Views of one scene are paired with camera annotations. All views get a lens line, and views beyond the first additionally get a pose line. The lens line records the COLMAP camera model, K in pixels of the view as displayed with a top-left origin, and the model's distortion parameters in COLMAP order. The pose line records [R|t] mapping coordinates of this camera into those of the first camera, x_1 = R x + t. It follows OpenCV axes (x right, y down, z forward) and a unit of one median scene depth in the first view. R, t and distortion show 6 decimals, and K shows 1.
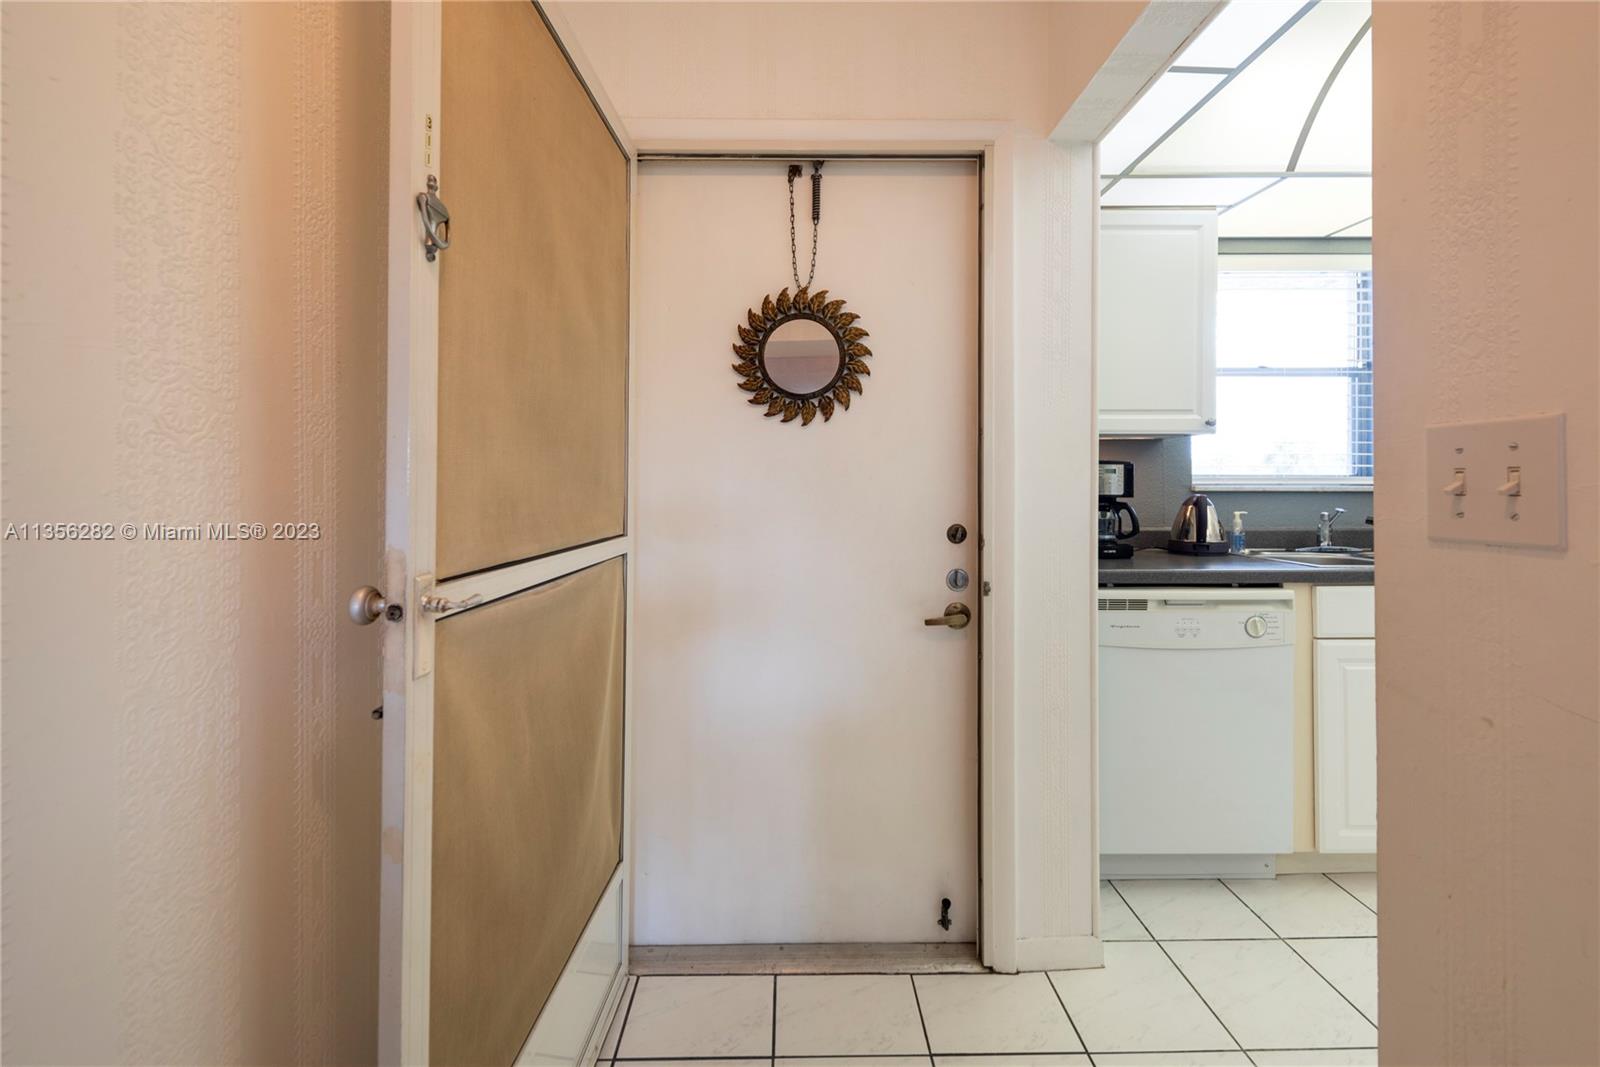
lens RADIAL K [[644.1, 0, 802.8], [0, 644.1, 483.2], [0, 0, 1]] dist [0.002573, -0.000295]
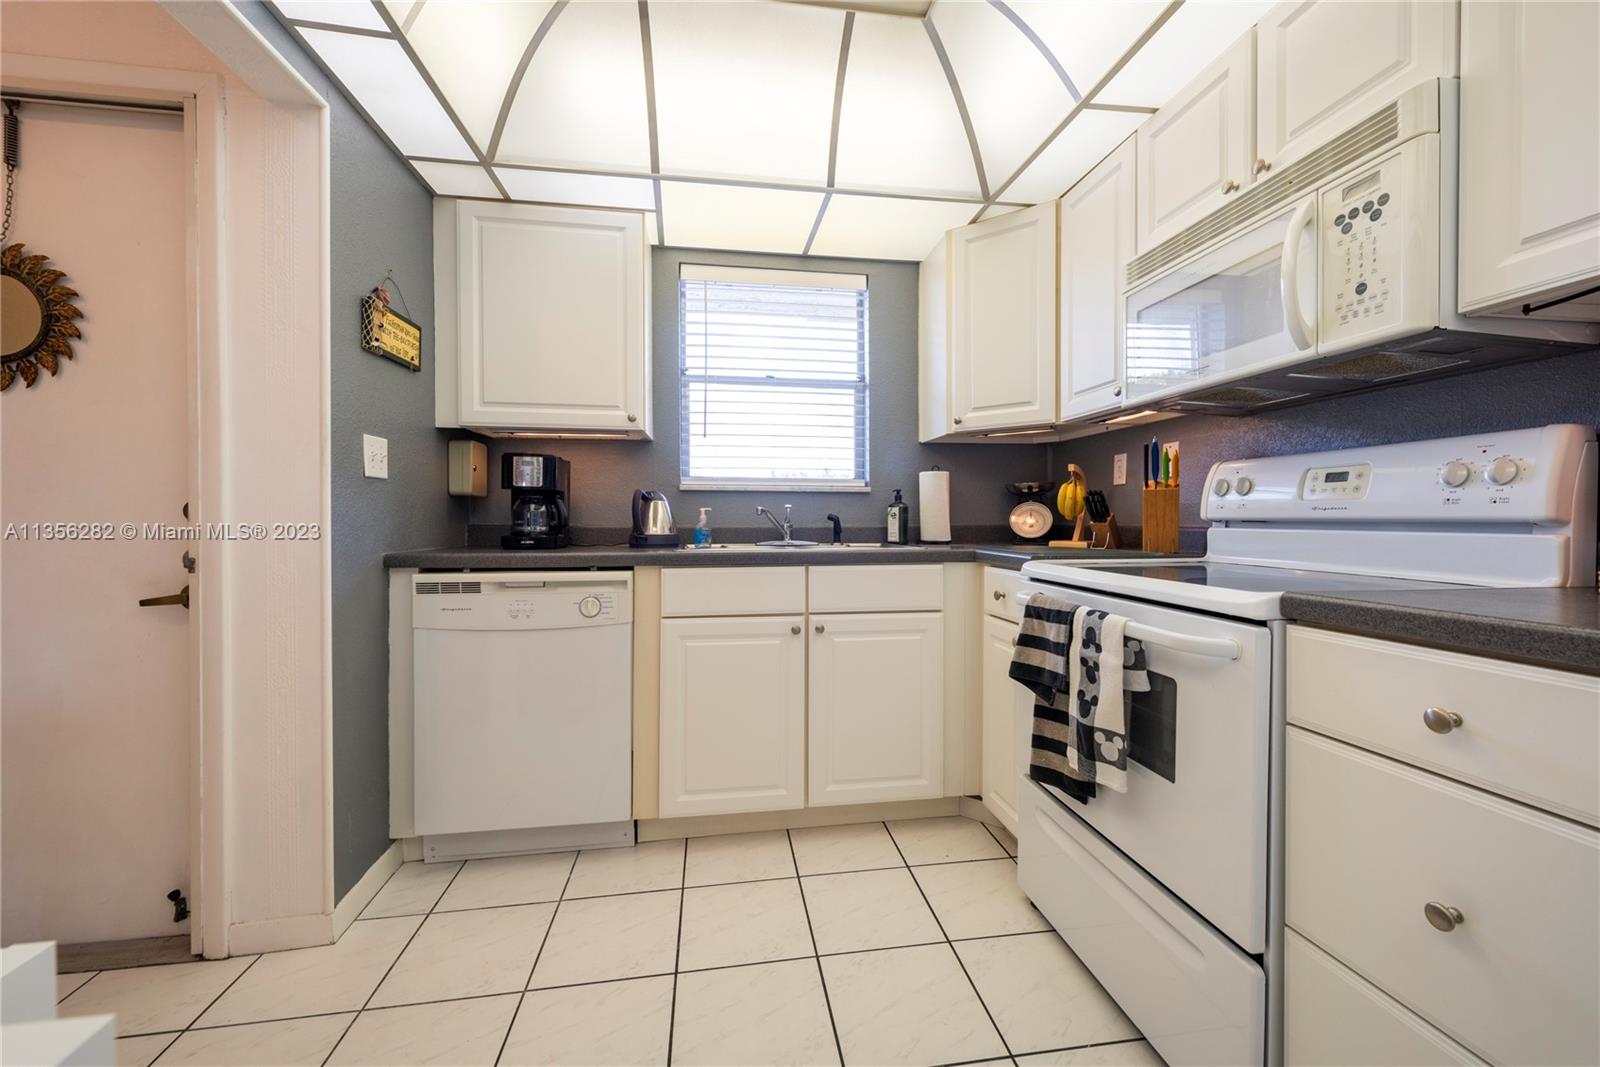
lens RADIAL K [[617.9, 0, 797.7], [0, 617.9, 528.0], [0, 0, 1]] dist [0.000859, -0.000028]
pose [[0.989417, -0.000127, 0.145100, 0.877534], [-0.002196, 0.999872, 0.015852, 0.077580], [-0.145083, -0.016003, 0.989290, -0.032672]]
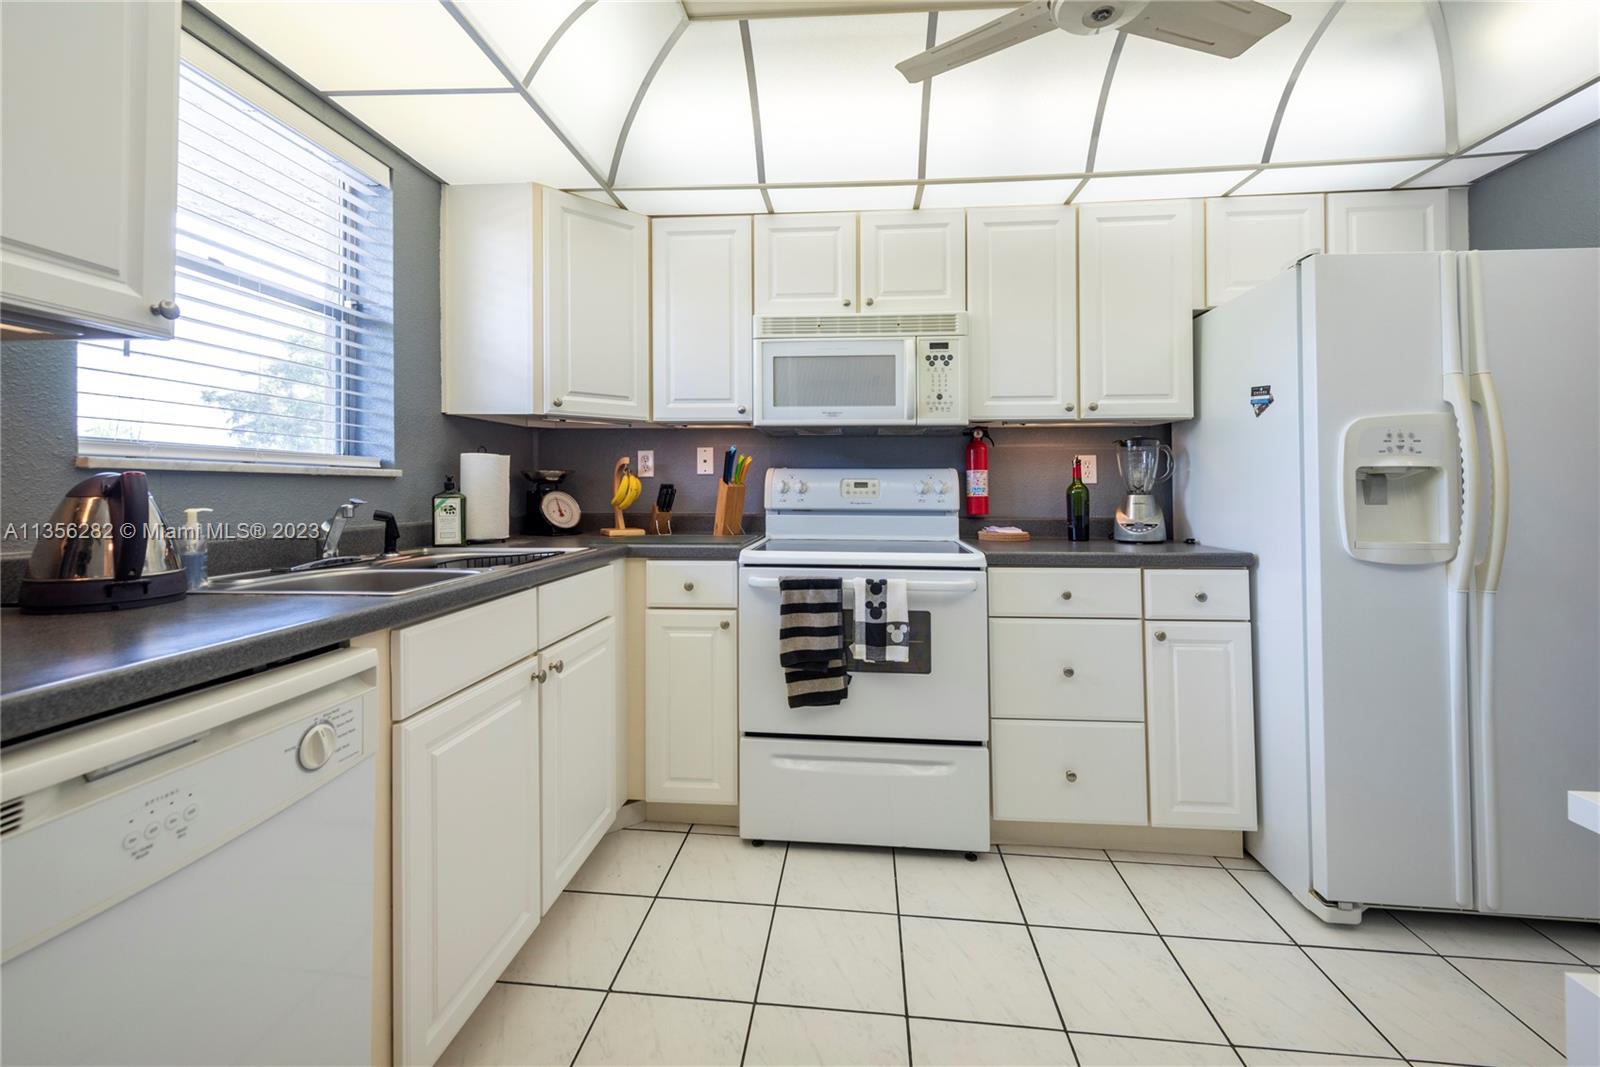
lens RADIAL K [[652.0, 0, 800.8], [0, 652.0, 476.6], [0, 0, 1]] dist [0.000080, -0.000616]
pose [[0.098760, 0.017449, 0.994958, 0.258287], [-0.003371, 0.999846, -0.017200, 0.033151], [-0.995106, -0.001655, 0.098803, 0.594716]]
